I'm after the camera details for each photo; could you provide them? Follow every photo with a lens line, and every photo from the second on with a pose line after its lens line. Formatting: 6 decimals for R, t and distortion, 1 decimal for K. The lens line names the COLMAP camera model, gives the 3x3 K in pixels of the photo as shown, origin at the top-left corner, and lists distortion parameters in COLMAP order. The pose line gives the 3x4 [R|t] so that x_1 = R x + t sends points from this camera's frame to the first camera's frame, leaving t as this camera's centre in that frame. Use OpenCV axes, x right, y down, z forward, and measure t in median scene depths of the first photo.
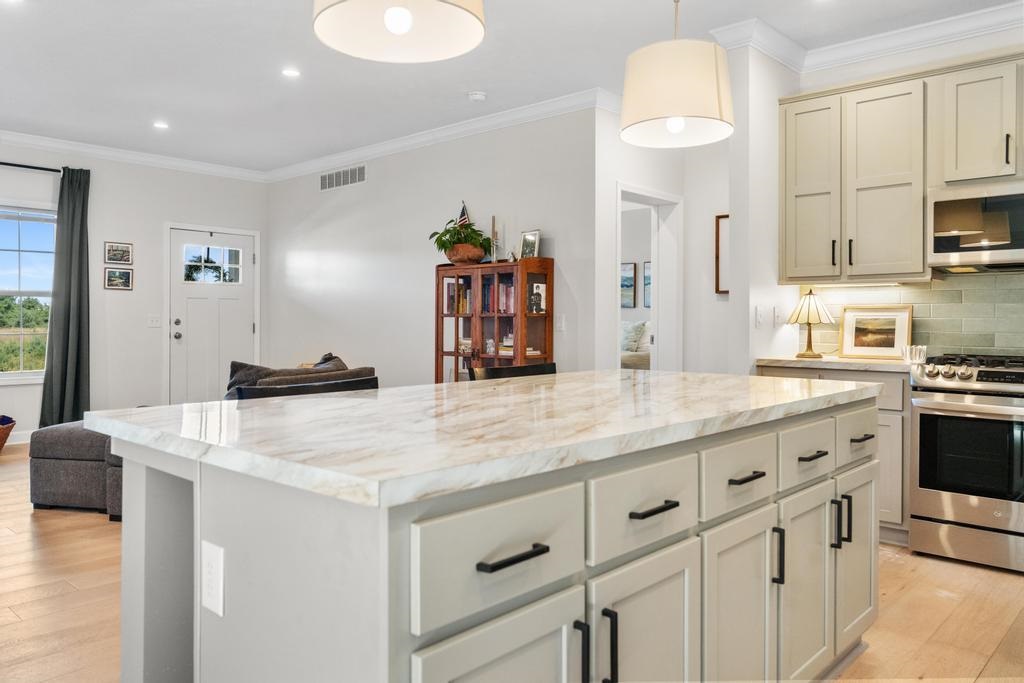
lens RADIAL K [[763.1, 0, 509.4], [0, 763.1, 323.0], [0, 0, 1]] dist [0.002154, 0.001976]
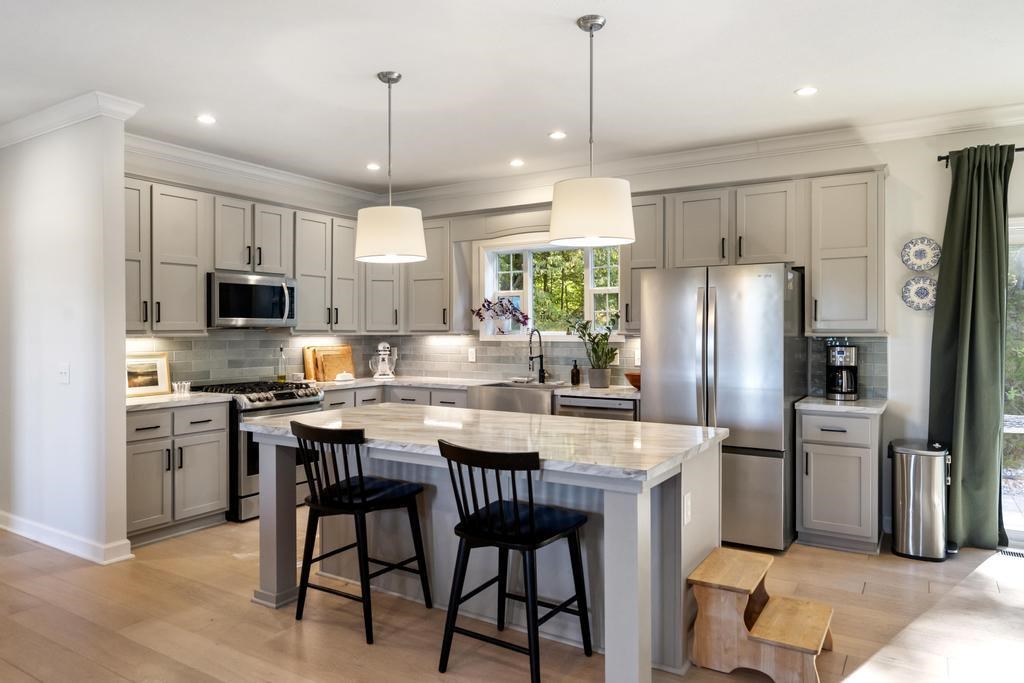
lens RADIAL K [[667.6, 0, 513.8], [0, 667.6, 337.2], [0, 0, 1]] dist [-0.003617, -0.000965]
pose [[-0.188586, -0.013858, 0.981959, -0.562184], [0.007089, 0.999855, 0.015472, -0.049272], [-0.982031, 0.009879, -0.188460, 0.488176]]
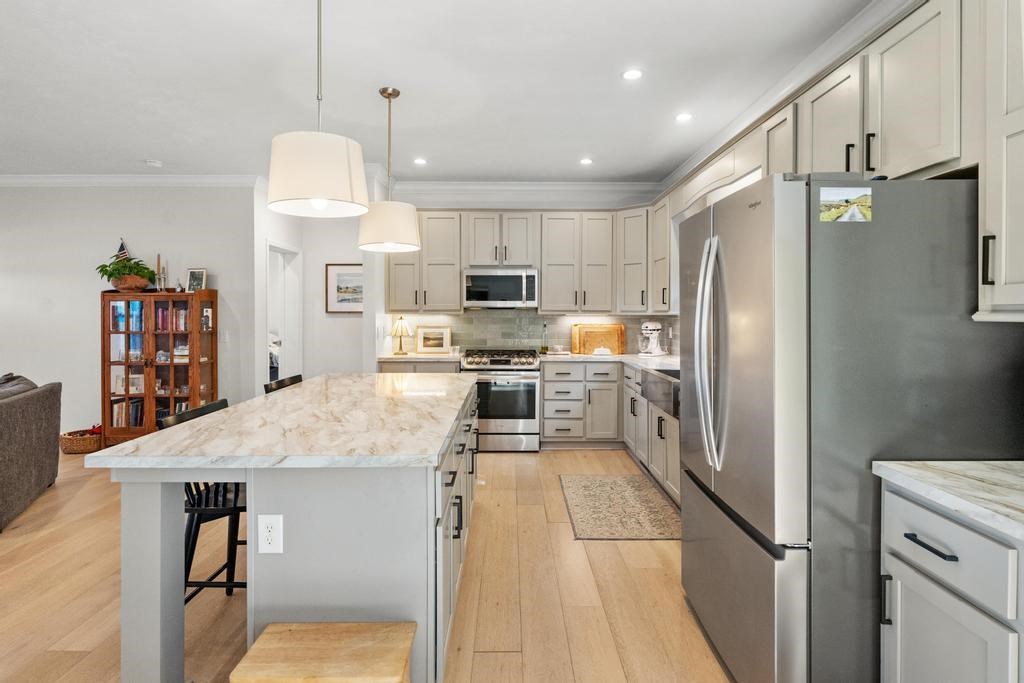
lens RADIAL K [[518.1, 0, 521.7], [0, 518.1, 318.7], [0, 0, 1]] dist [0.000369, -0.000187]
pose [[0.724668, -0.009532, 0.689032, -0.193821], [0.003892, 0.999945, 0.009741, -0.040439], [-0.689087, -0.004377, 0.724665, -0.059386]]
